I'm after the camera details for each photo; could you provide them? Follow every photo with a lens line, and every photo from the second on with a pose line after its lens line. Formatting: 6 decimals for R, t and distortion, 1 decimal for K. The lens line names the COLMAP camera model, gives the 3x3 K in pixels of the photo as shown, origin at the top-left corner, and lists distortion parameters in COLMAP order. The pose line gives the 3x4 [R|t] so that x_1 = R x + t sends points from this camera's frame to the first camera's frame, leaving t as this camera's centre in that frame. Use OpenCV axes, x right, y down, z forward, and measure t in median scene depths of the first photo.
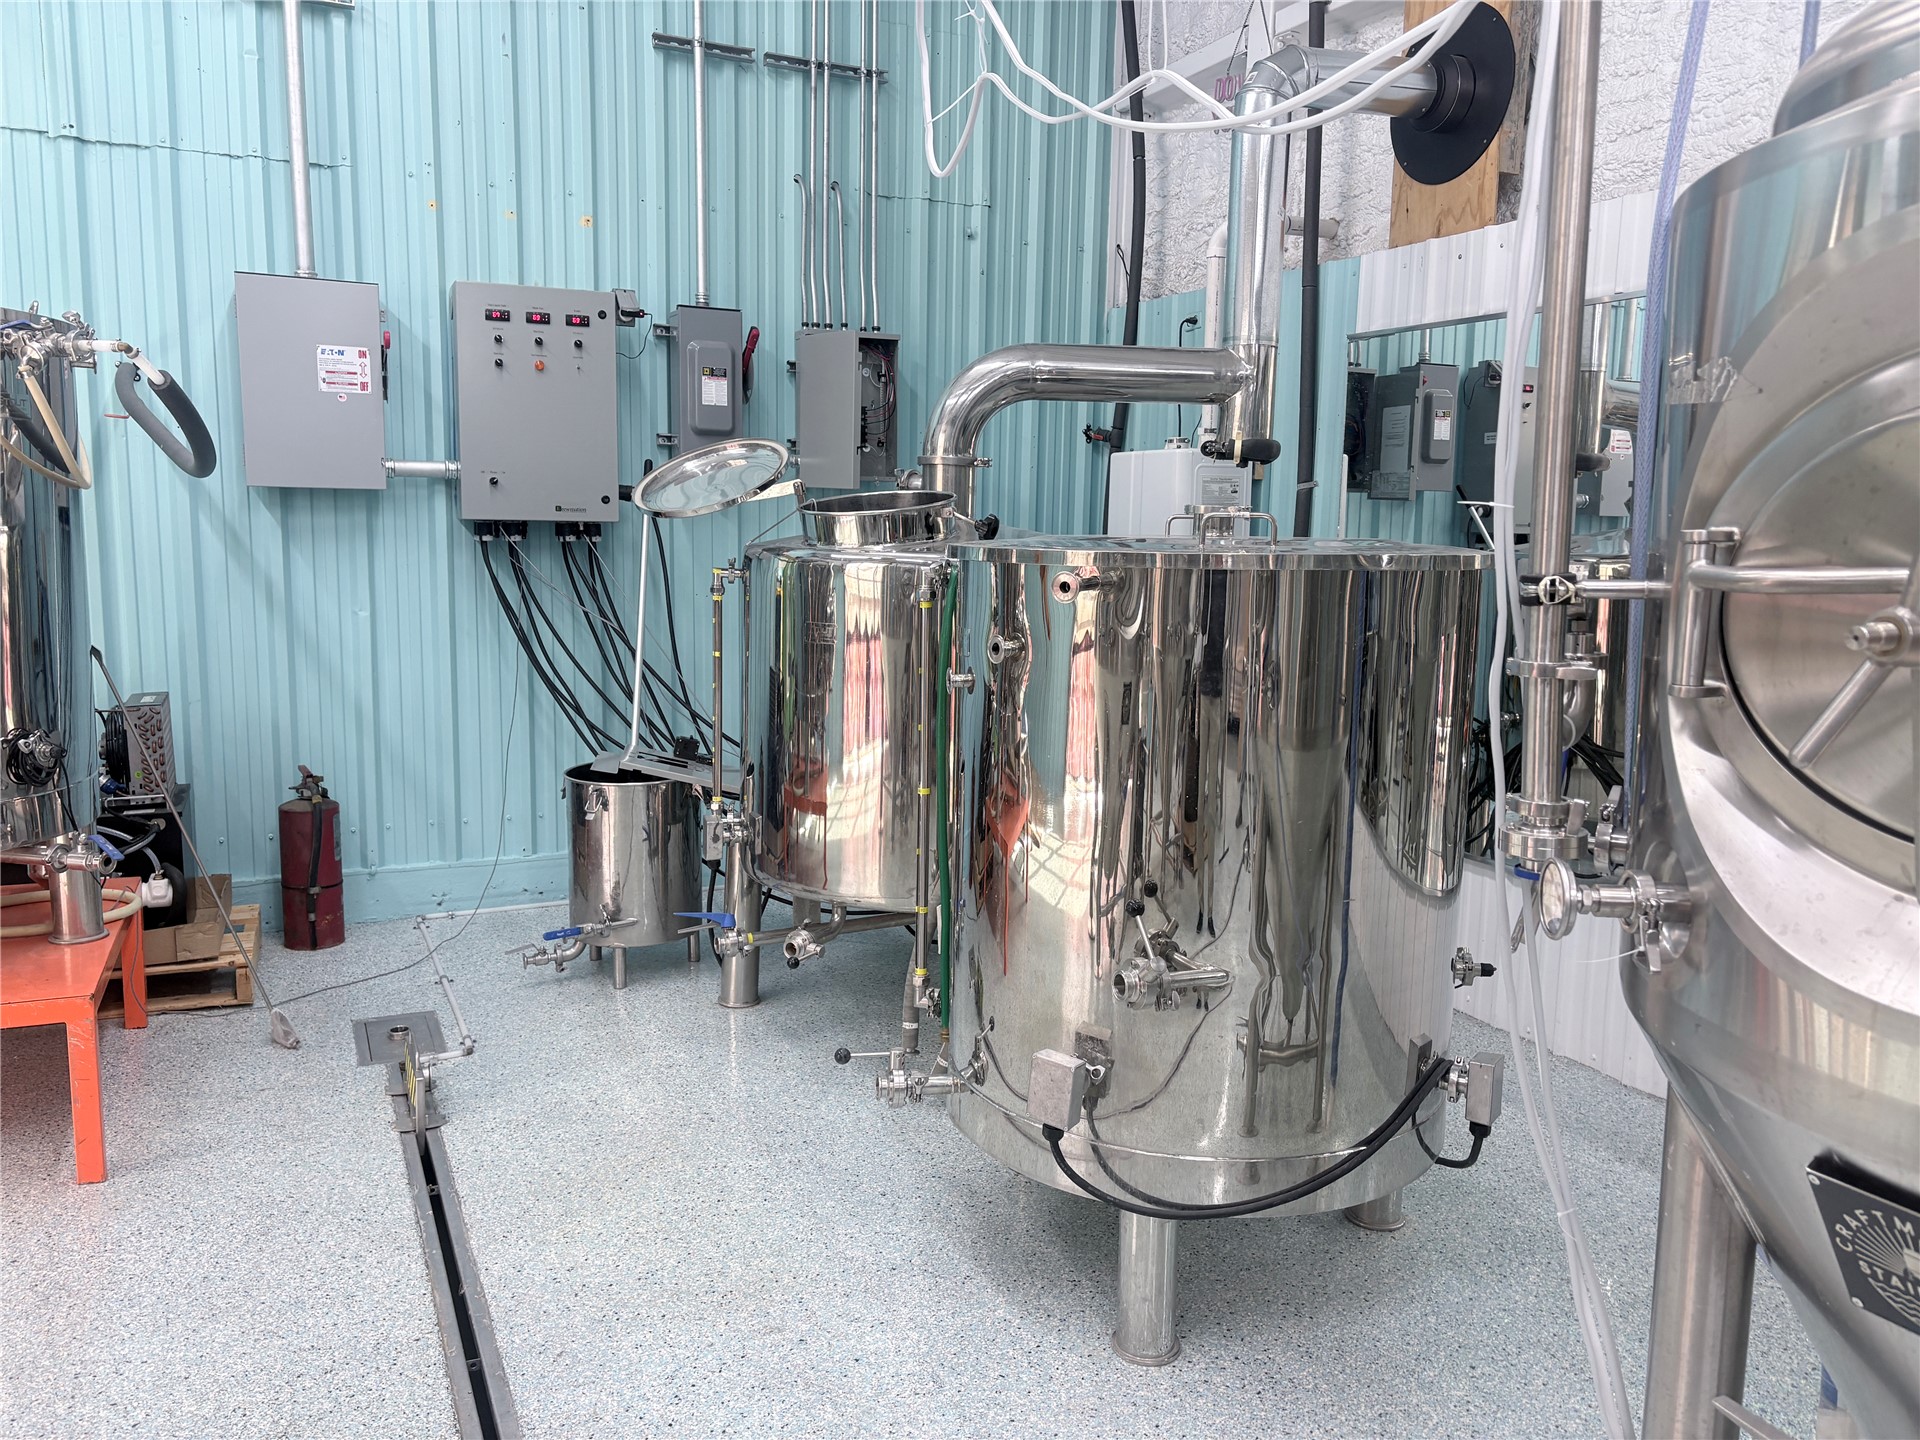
lens RADIAL K [[1443.0, 0, 944.6], [0, 1443.0, 715.6], [0, 0, 1]] dist [0.052001, -0.062532]
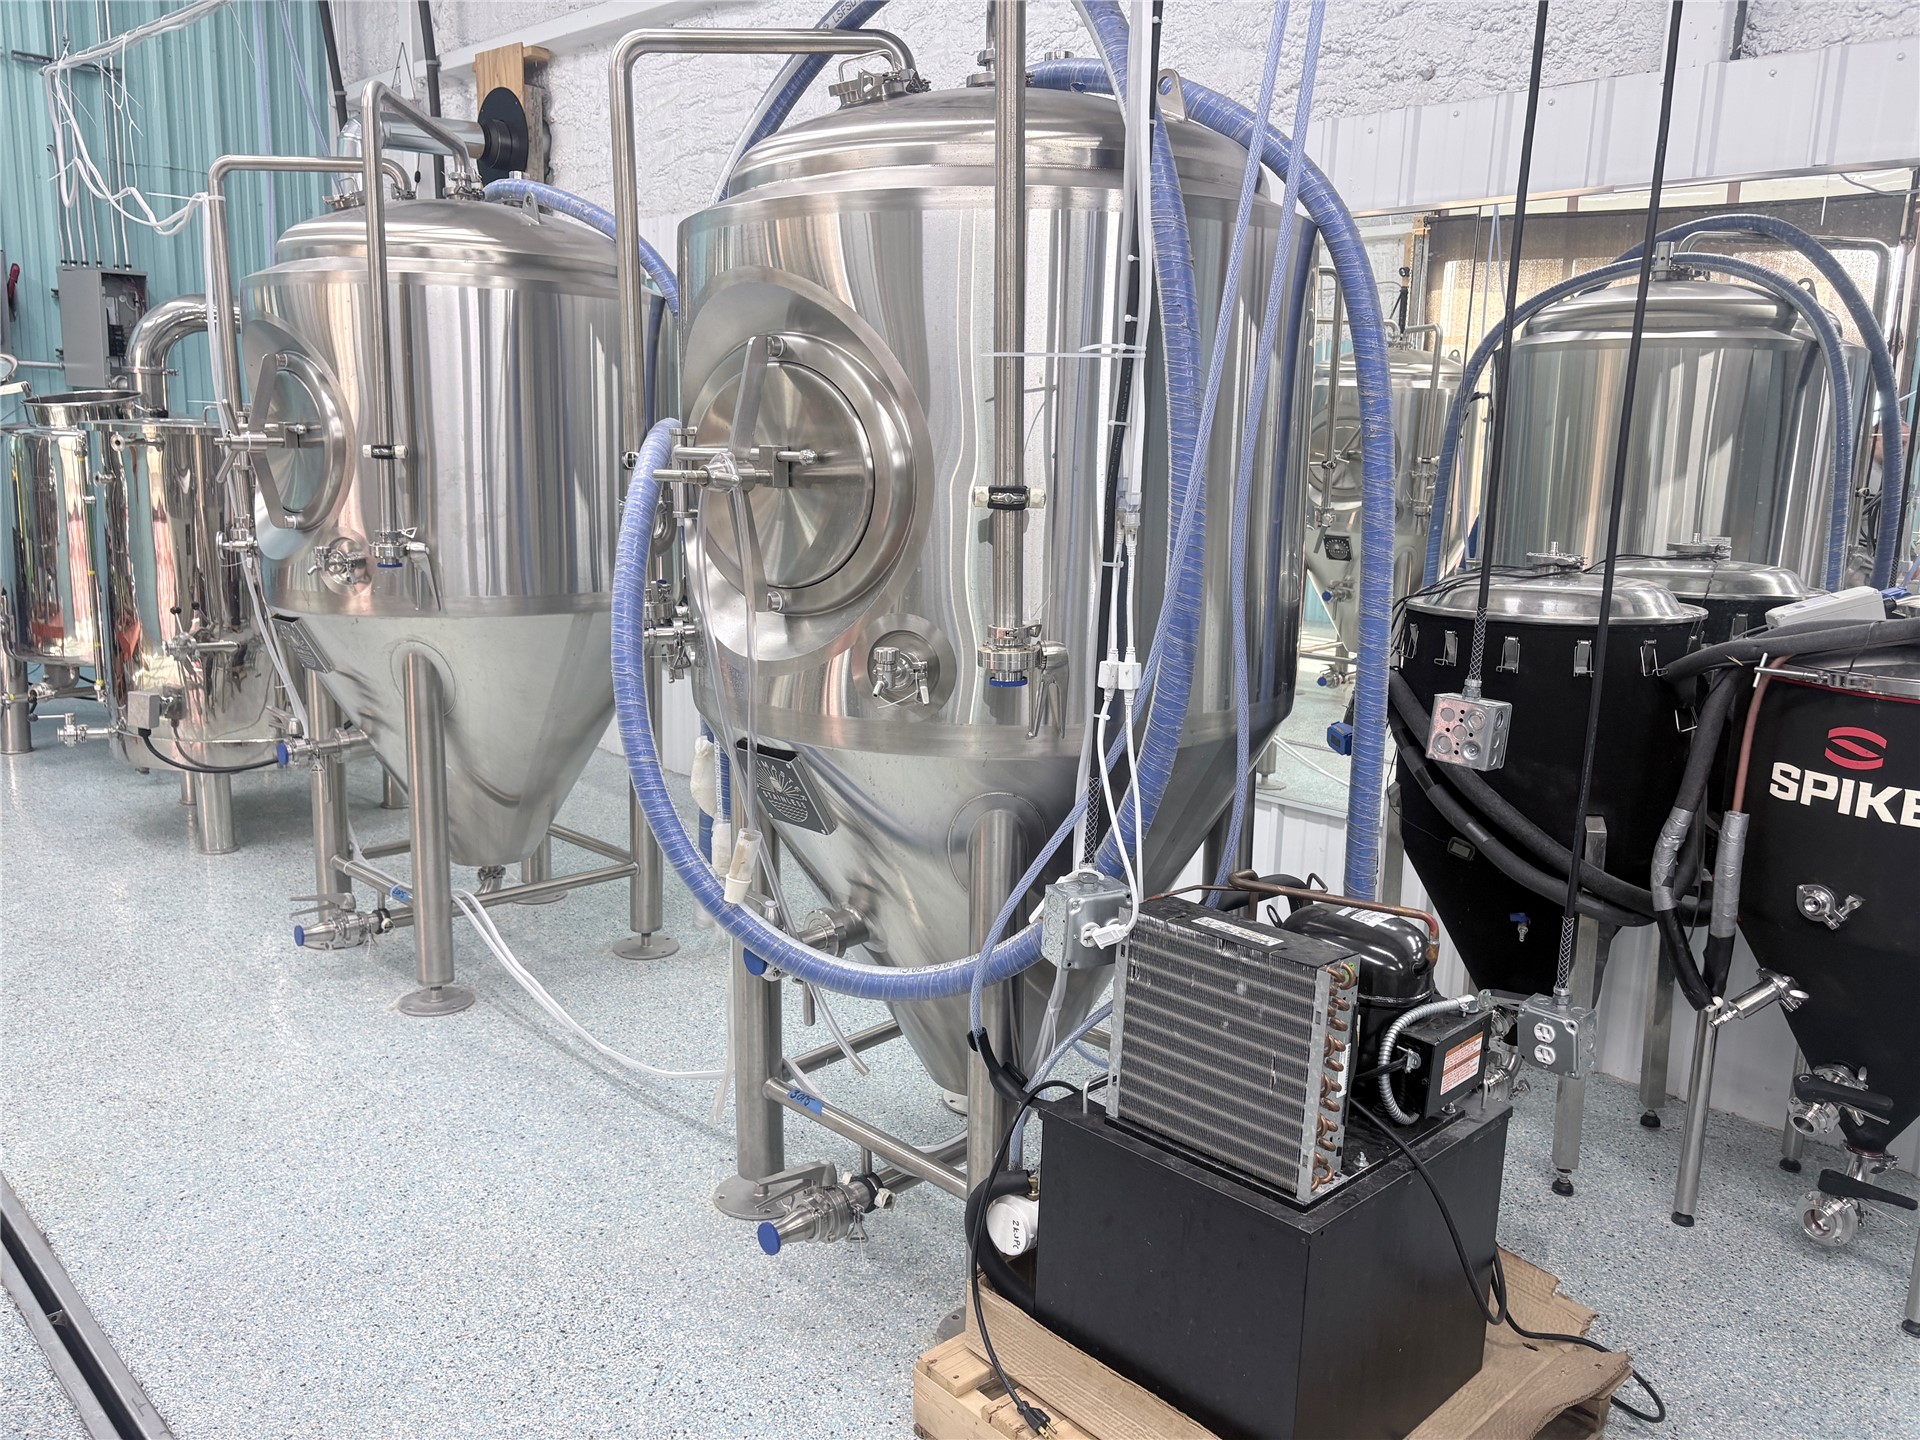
lens RADIAL K [[1443.0, 0, 971.9], [0, 1443.0, 714.2], [0, 0, 1]] dist [0.052001, -0.062532]
pose [[0.937820, -0.055089, 0.342723, 0.214735], [0.035453, 0.997364, 0.063304, 0.088600], [-0.345307, -0.047217, 0.937301, -0.573125]]
